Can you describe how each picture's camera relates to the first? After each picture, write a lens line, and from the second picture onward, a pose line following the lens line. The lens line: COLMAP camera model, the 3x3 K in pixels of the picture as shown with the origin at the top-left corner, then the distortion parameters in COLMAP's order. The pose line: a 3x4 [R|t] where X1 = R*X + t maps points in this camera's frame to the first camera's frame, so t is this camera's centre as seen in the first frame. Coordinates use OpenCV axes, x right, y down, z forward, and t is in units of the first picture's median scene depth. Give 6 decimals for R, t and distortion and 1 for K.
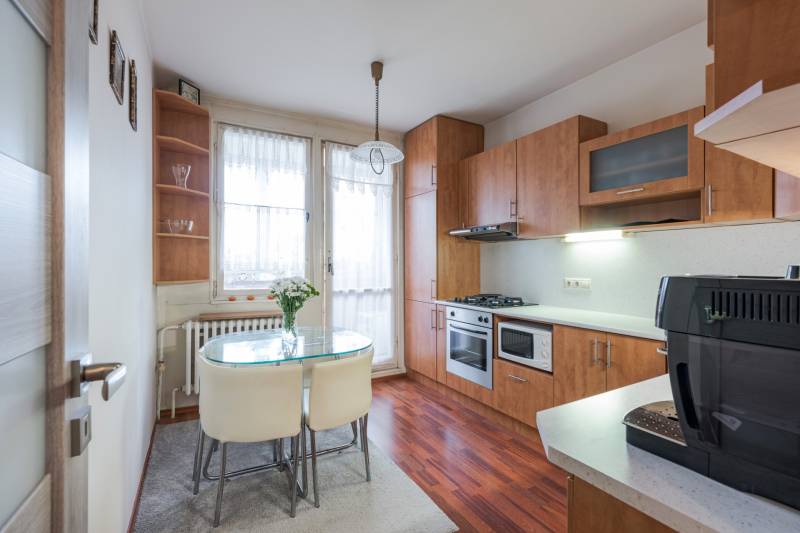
lens RADIAL K [[374.2, 0, 409.0], [0, 374.2, 266.4], [0, 0, 1]] dist [0.000200, 0.000463]
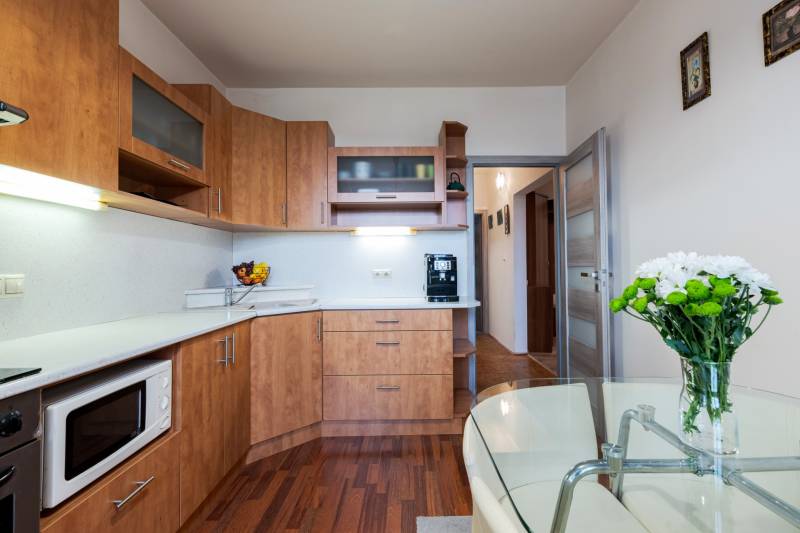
lens RADIAL K [[369.6, 0, 401.2], [0, 369.6, 262.3], [0, 0, 1]] dist [-0.002159, 0.000070]
pose [[-0.865519, 0.015235, 0.500645, -0.242009], [0.010322, 0.999868, -0.012583, 0.034474], [-0.500770, -0.005723, -0.865561, 1.386509]]
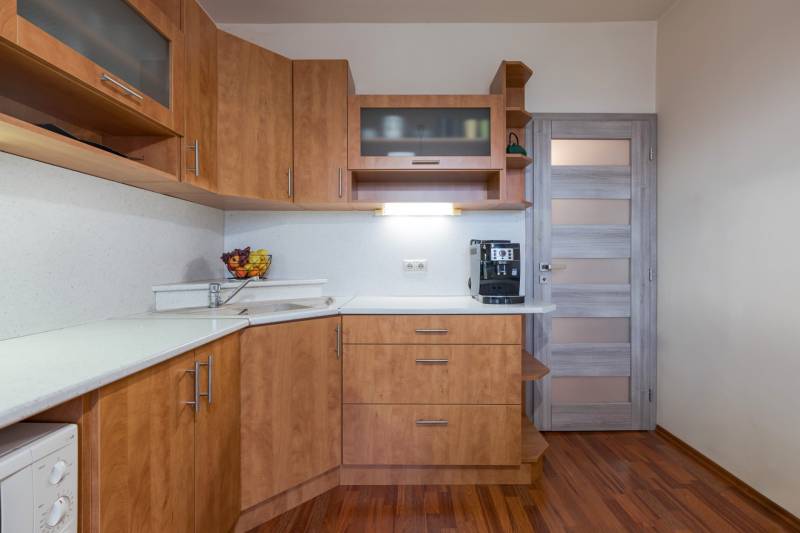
lens RADIAL K [[369.6, 0, 401.2], [0, 369.6, 262.3], [0, 0, 1]] dist [-0.002159, 0.000070]
pose [[-0.857757, -0.003070, 0.514046, -0.014529], [0.002493, 0.999946, 0.010133, 0.039736], [-0.514050, 0.009973, -0.857703, 1.177005]]
